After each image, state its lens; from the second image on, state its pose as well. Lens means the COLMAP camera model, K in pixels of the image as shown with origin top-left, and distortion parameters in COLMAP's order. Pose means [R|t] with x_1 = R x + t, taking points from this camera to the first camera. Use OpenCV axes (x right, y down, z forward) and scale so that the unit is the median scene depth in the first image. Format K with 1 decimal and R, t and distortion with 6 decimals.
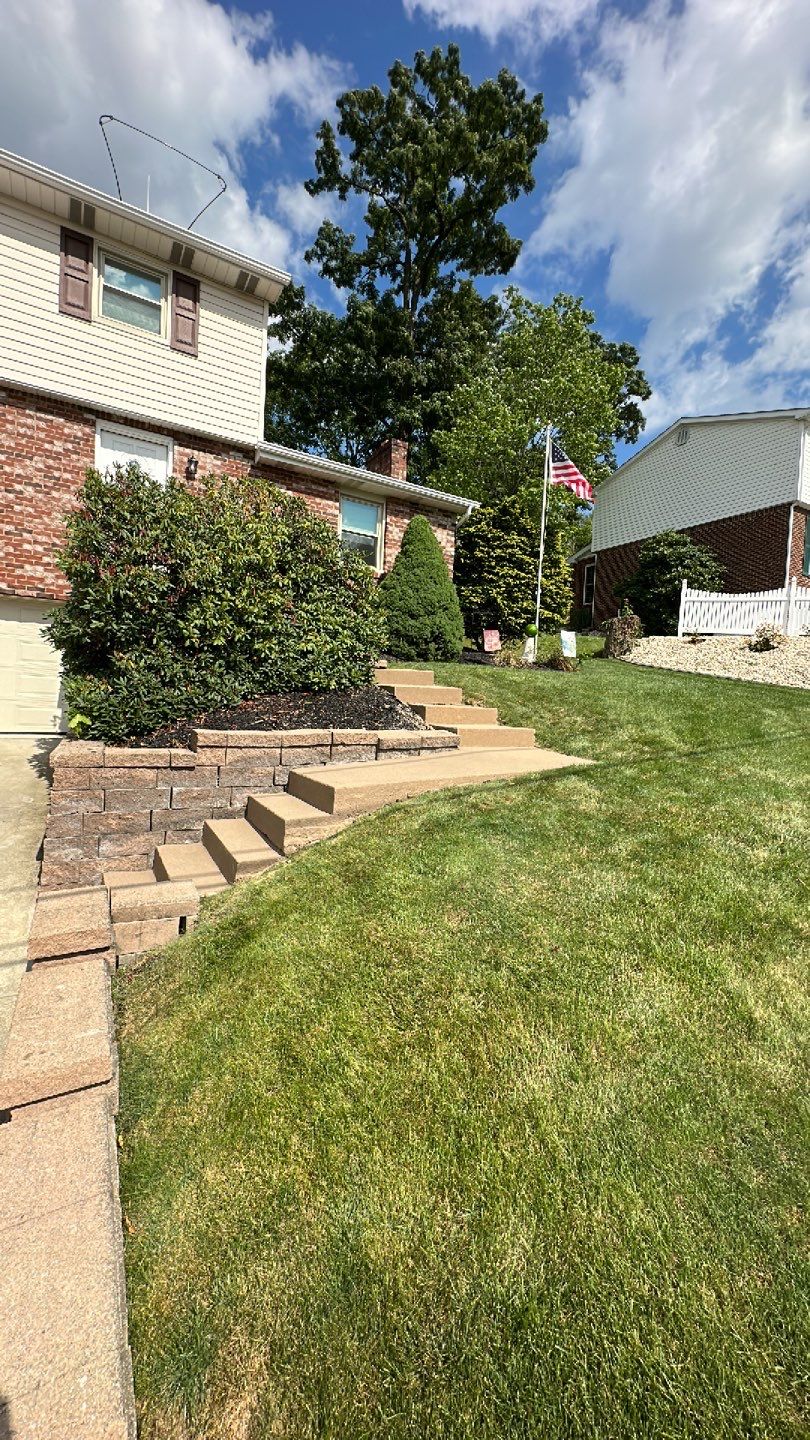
lens RADIAL K [[548.3, 0, 413.7], [0, 548.3, 716.6], [0, 0, 1]] dist [0.000199, -0.000017]
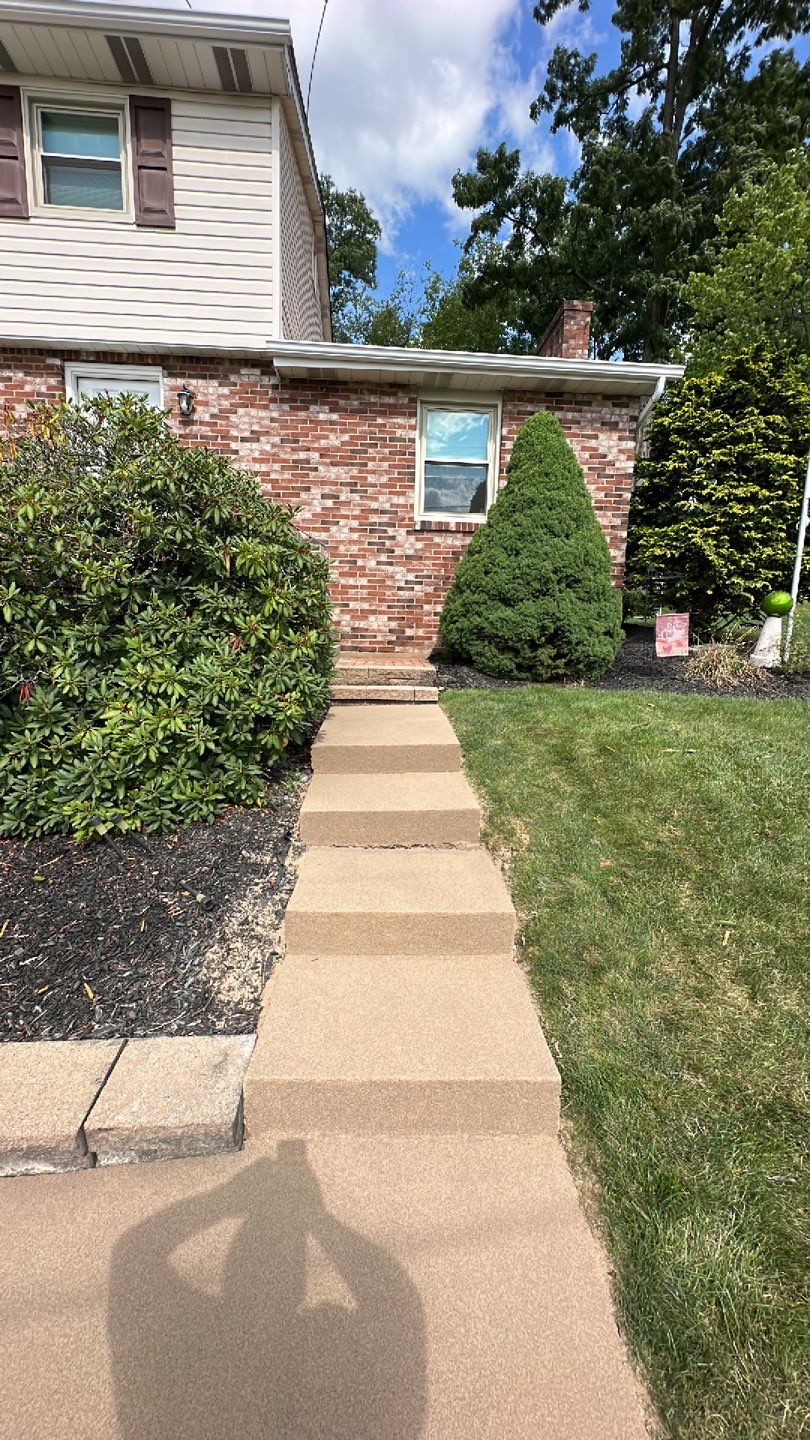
lens RADIAL K [[548.8, 0, 406.3], [0, 548.8, 720.6], [0, 0, 1]] dist [-0.000752, -0.001005]
pose [[0.889899, 0.046649, -0.453766, 0.163056], [0.000460, 0.994665, 0.103157, -0.115383], [0.456158, -0.092008, 0.885130, 0.428736]]
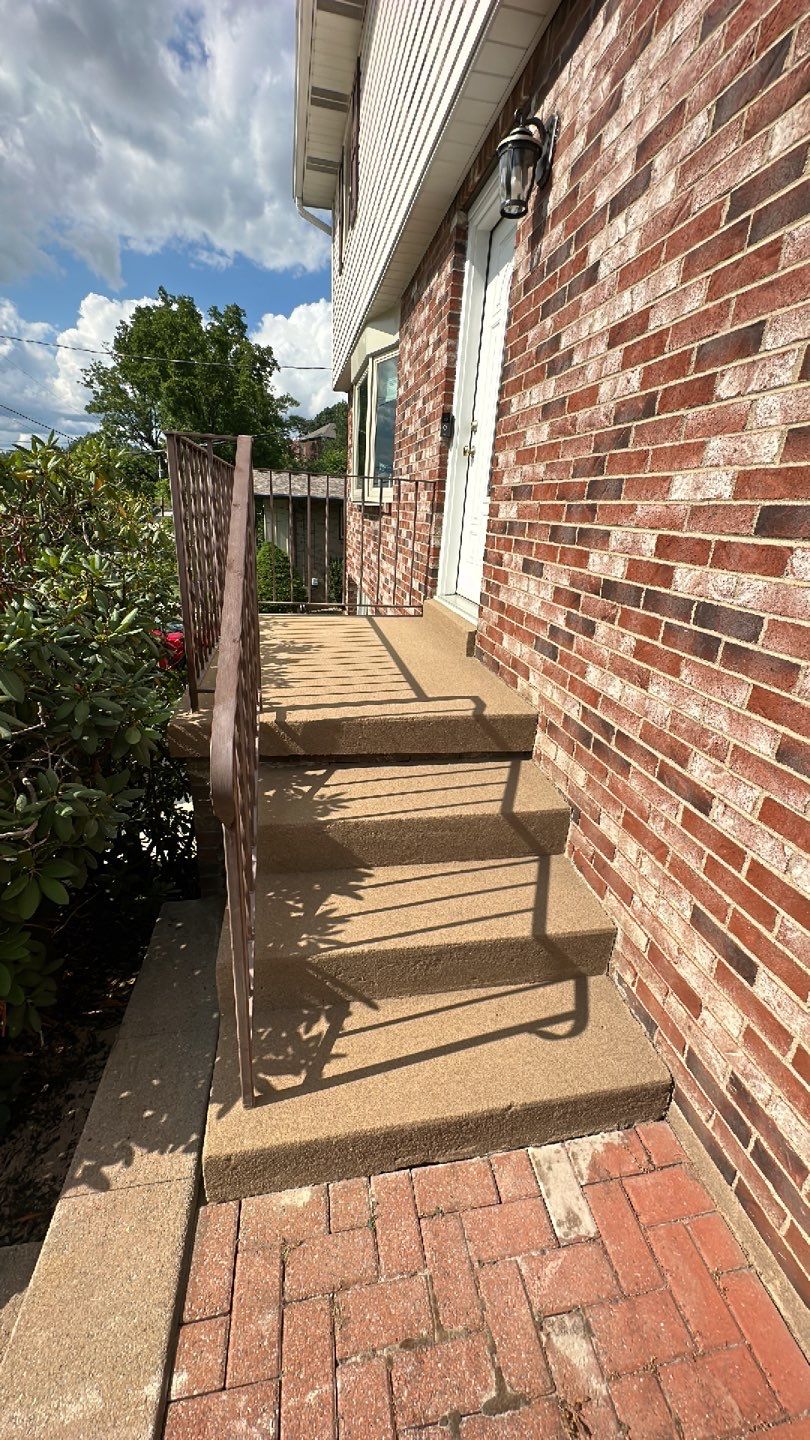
lens RADIAL K [[548.3, 0, 405.1], [0, 548.3, 718.5], [0, 0, 1]] dist [0.000199, -0.000017]
pose [[-0.331472, 0.276792, -0.901950, -0.094904], [-0.105848, 0.939051, 0.327077, -0.276998], [0.937509, 0.203887, -0.281971, 0.965181]]
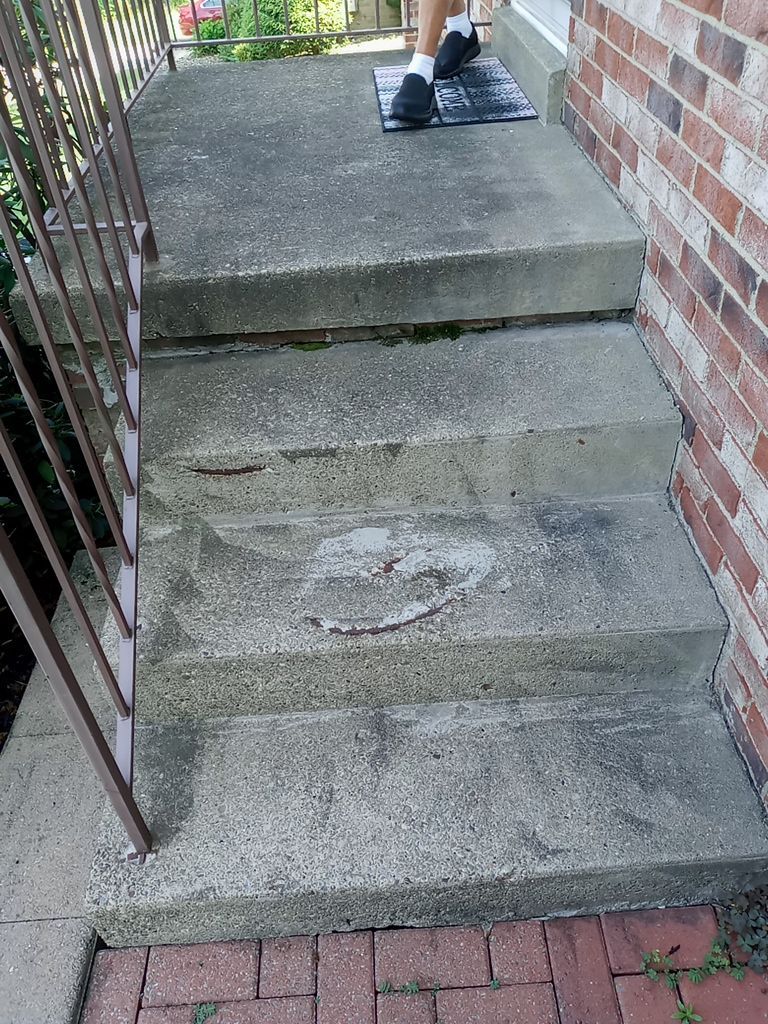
lens RADIAL K [[818.1, 0, 385.4], [0, 818.1, 512.0], [0, 0, 1]] dist [-0.004992, 0.008186]
pose [[-0.462421, 0.561052, -0.686576, -0.132233], [0.000536, 0.774516, 0.632554, -0.279239], [0.886660, 0.292138, -0.358453, 0.984972]]
